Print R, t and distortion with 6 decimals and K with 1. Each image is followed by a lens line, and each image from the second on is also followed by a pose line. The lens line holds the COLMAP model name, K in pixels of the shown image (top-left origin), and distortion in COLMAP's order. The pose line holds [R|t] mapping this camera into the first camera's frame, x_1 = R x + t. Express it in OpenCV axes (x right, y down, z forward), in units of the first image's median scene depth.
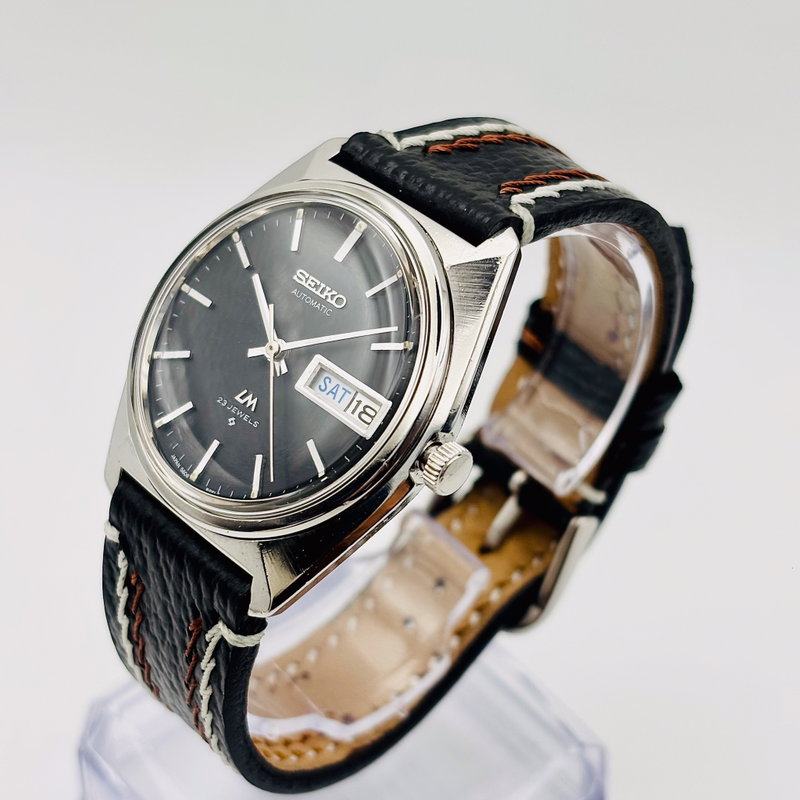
lens RADIAL K [[1685.4, 0, 426.6], [0, 1685.4, 403.4], [0, 0, 1]] dist [0.116342, 0.000000]
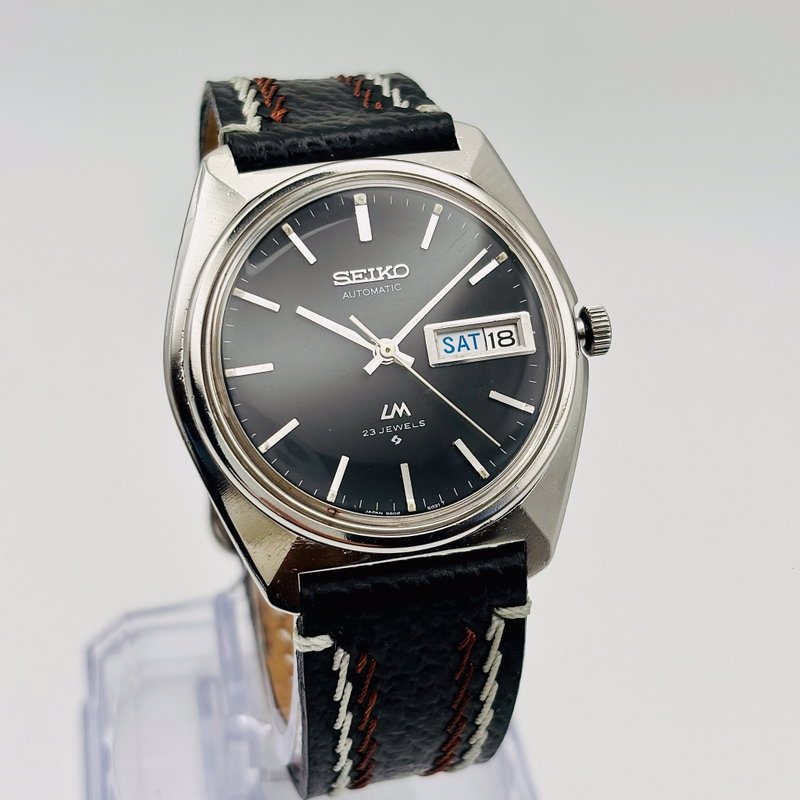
lens RADIAL K [[1685.4, 0, 399.3], [0, 1685.4, 407.3], [0, 0, 1]] dist [0.116342, 0.000000]
pose [[0.504094, -0.569982, 0.648853, -0.695457], [0.531870, 0.796803, 0.286739, -0.265146], [-0.680444, 0.200562, 0.704820, 0.326149]]
